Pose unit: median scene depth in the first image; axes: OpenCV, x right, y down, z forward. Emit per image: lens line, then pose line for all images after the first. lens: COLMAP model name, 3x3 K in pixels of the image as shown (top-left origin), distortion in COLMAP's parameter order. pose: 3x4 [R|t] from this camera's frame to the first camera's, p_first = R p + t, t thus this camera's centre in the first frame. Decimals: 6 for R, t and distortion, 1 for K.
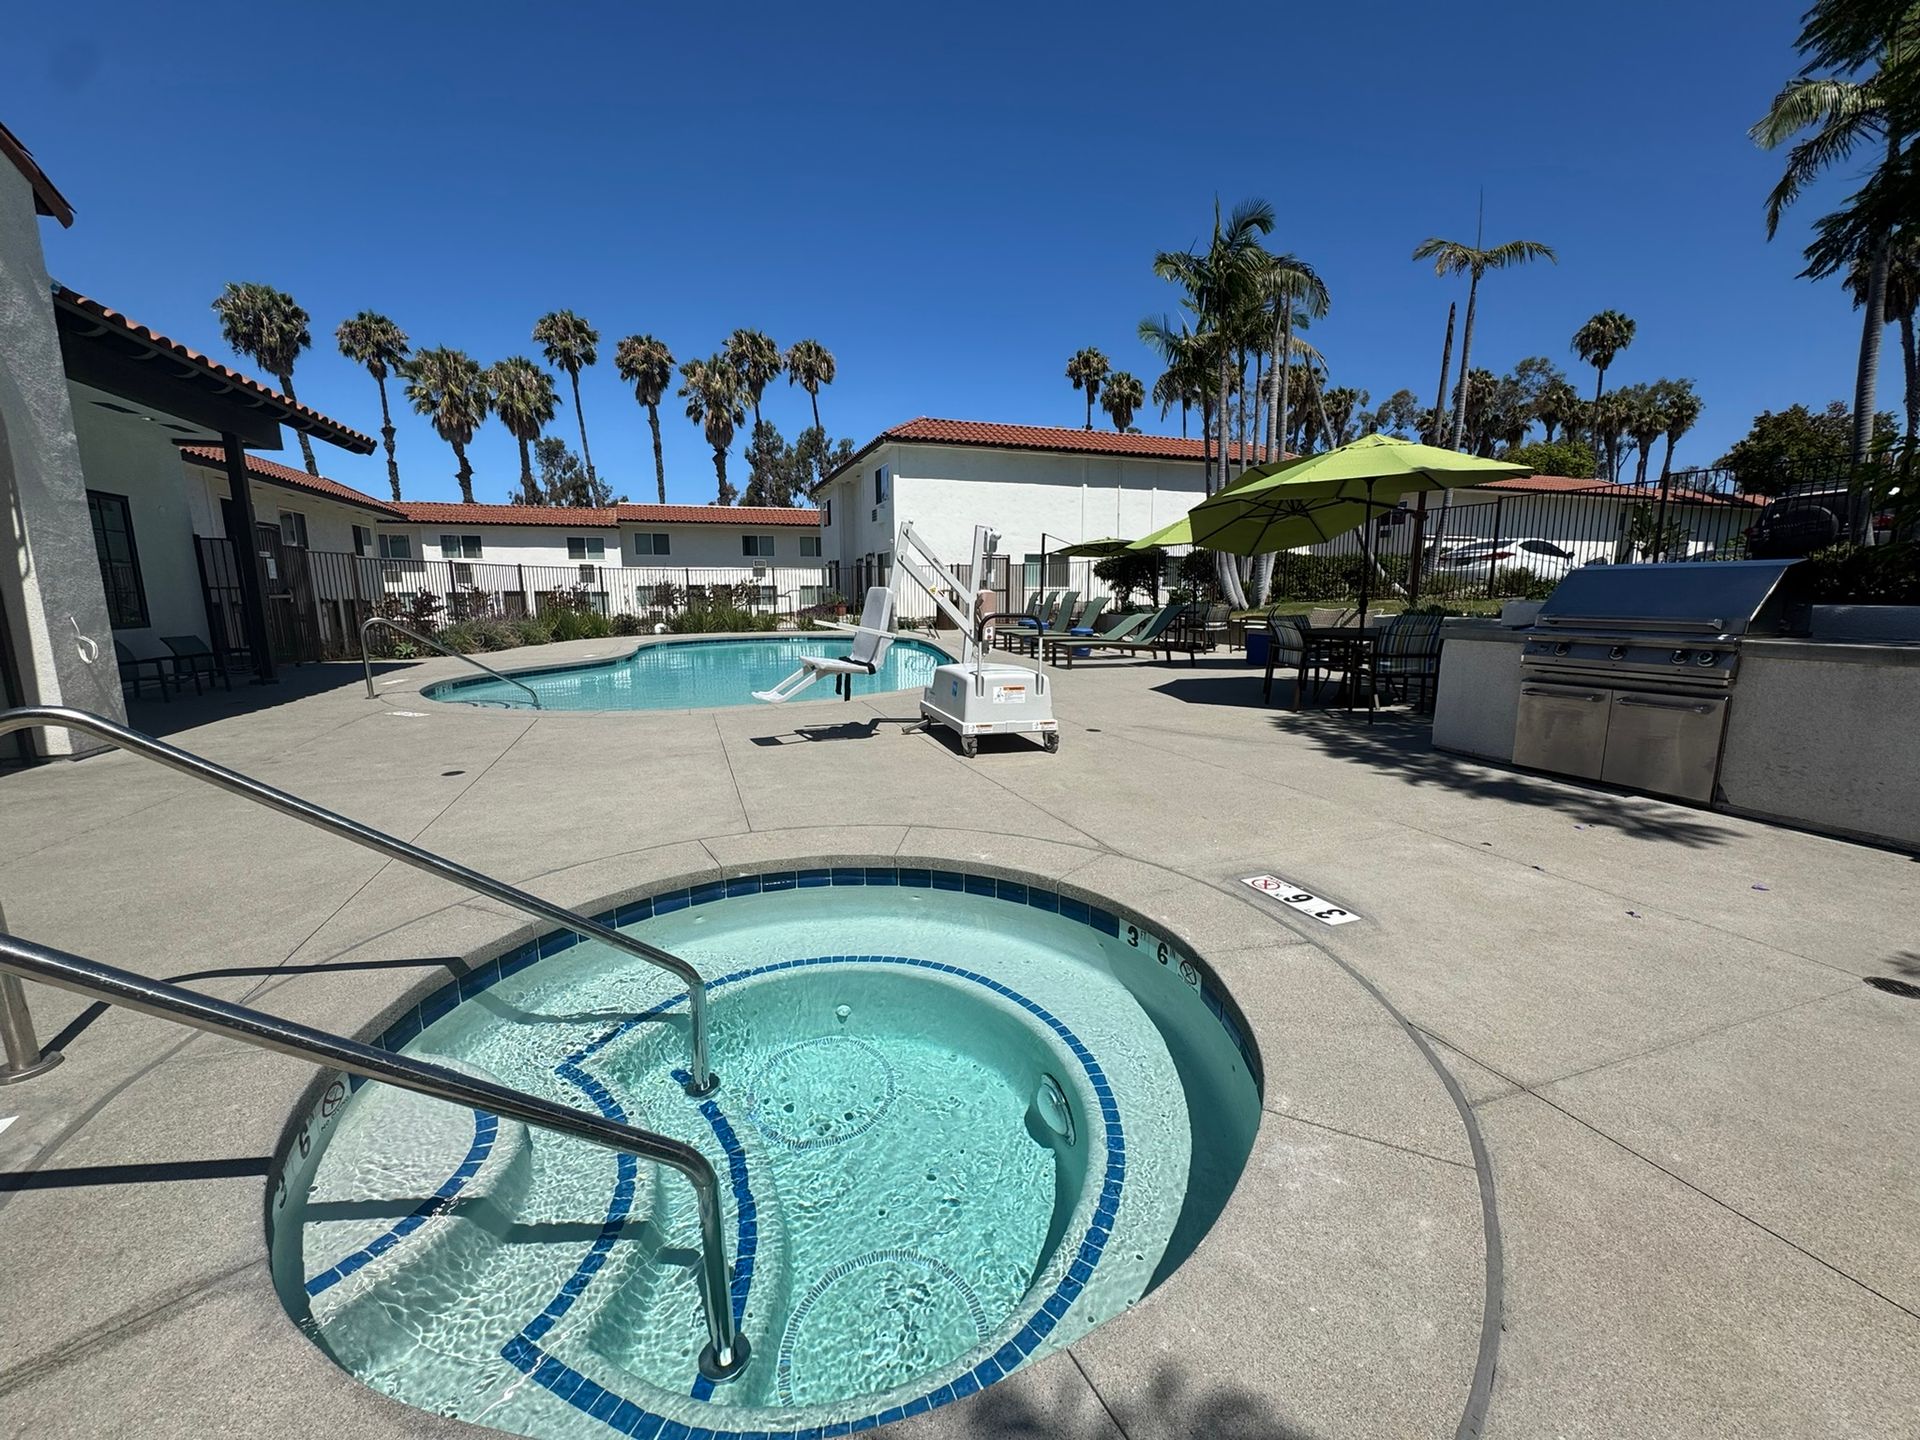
lens RADIAL K [[767.8, 0, 956.4], [0, 767.8, 724.7], [0, 0, 1]] dist [-0.003274, -0.000355]
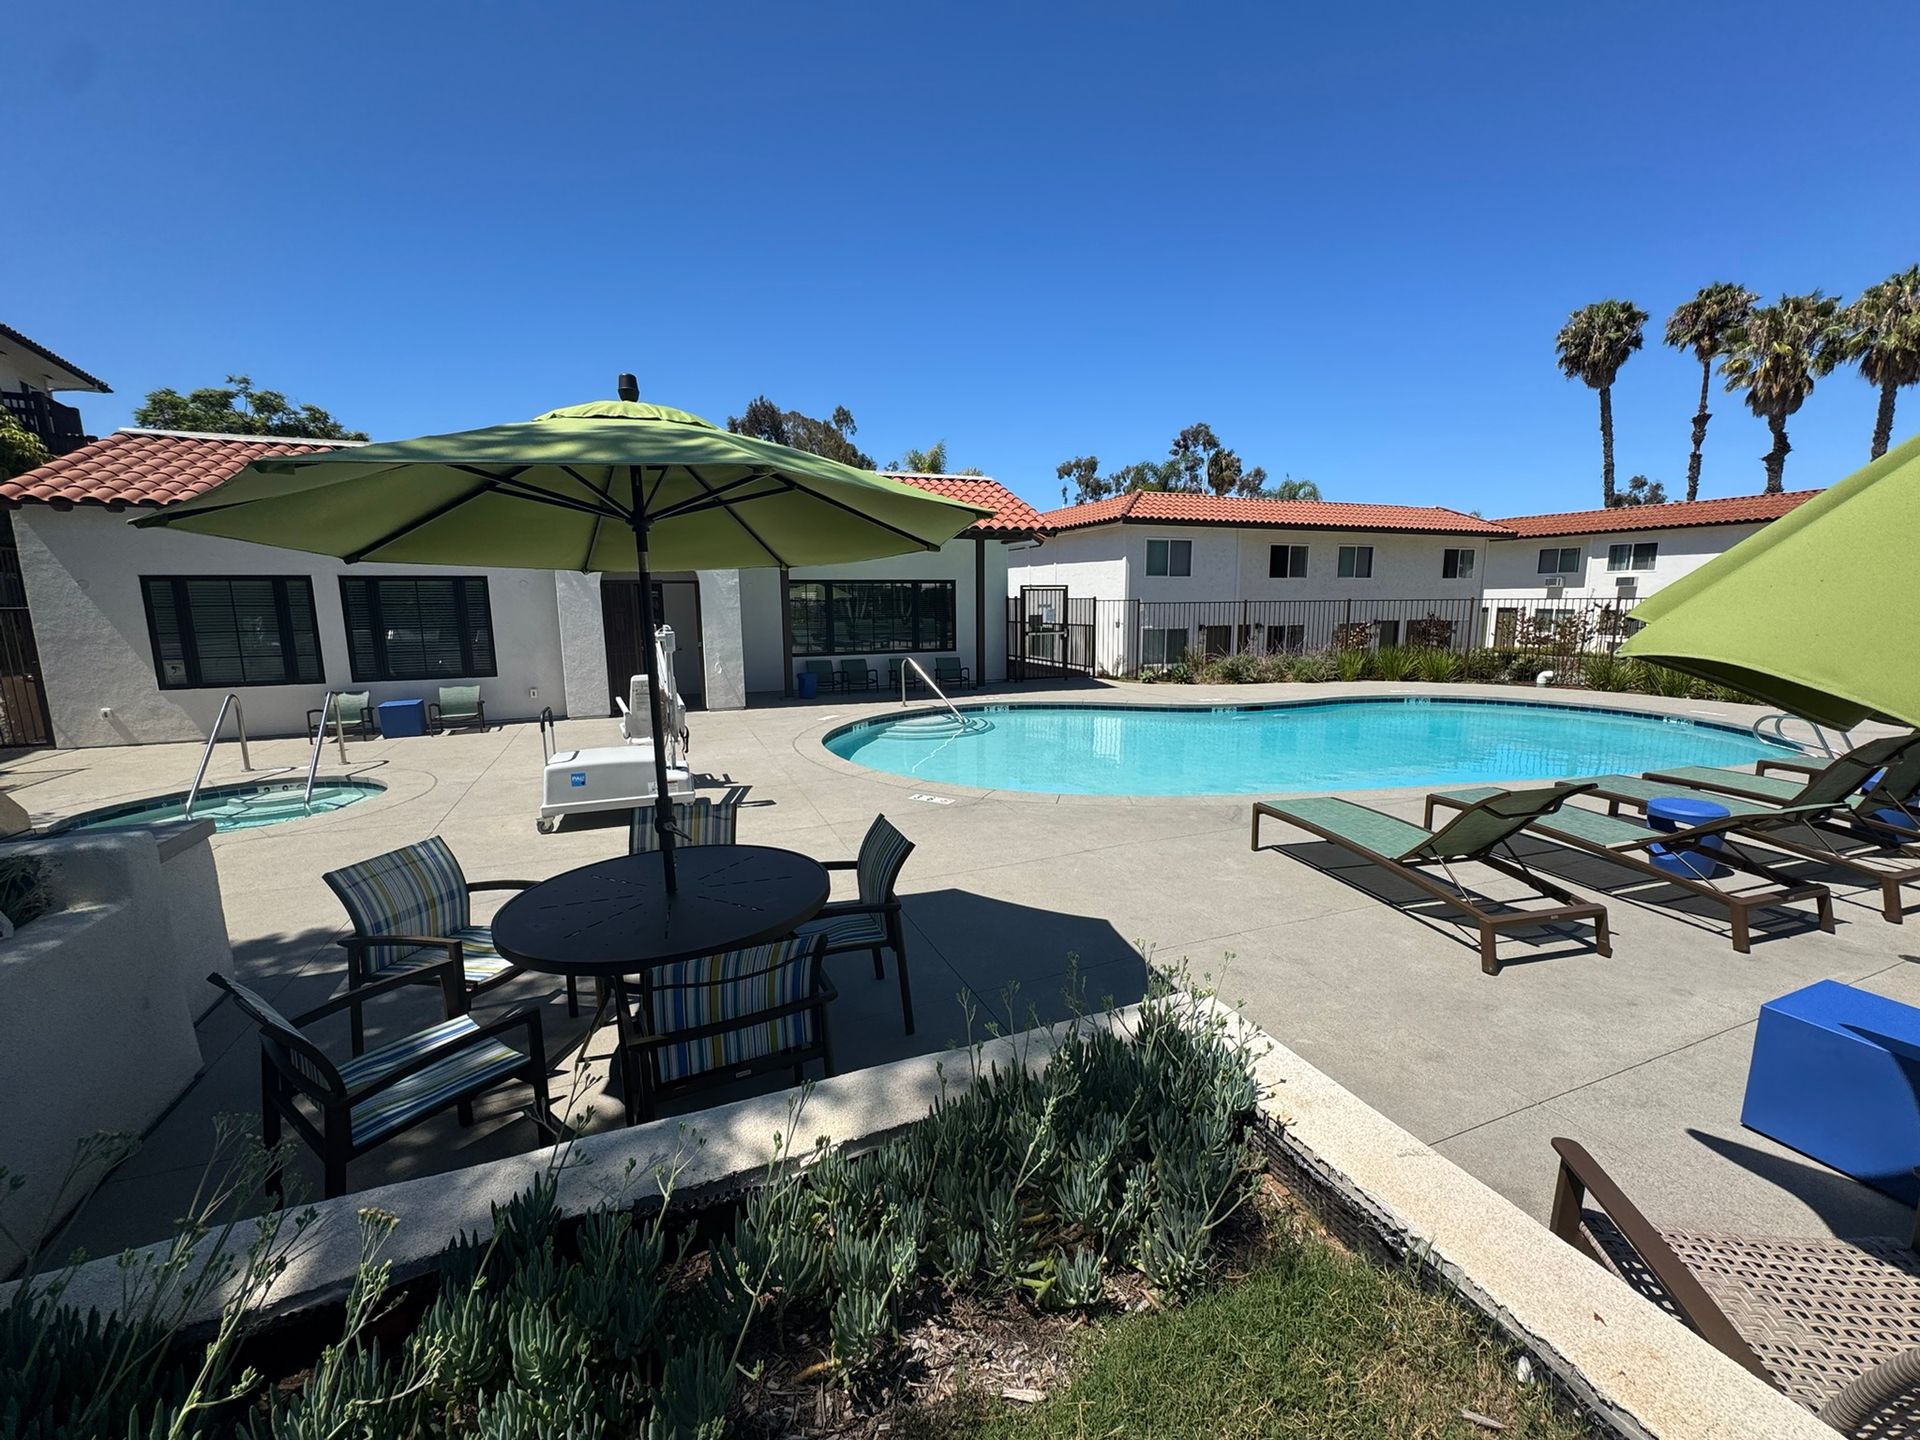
lens RADIAL K [[767.8, 0, 956.4], [0, 767.8, 724.7], [0, 0, 1]] dist [-0.003274, -0.000355]
pose [[0.046032, 0.159740, -0.986085, 0.134914], [-0.160650, 0.975467, 0.150521, -0.041623], [0.985937, 0.151486, 0.070565, 0.163758]]
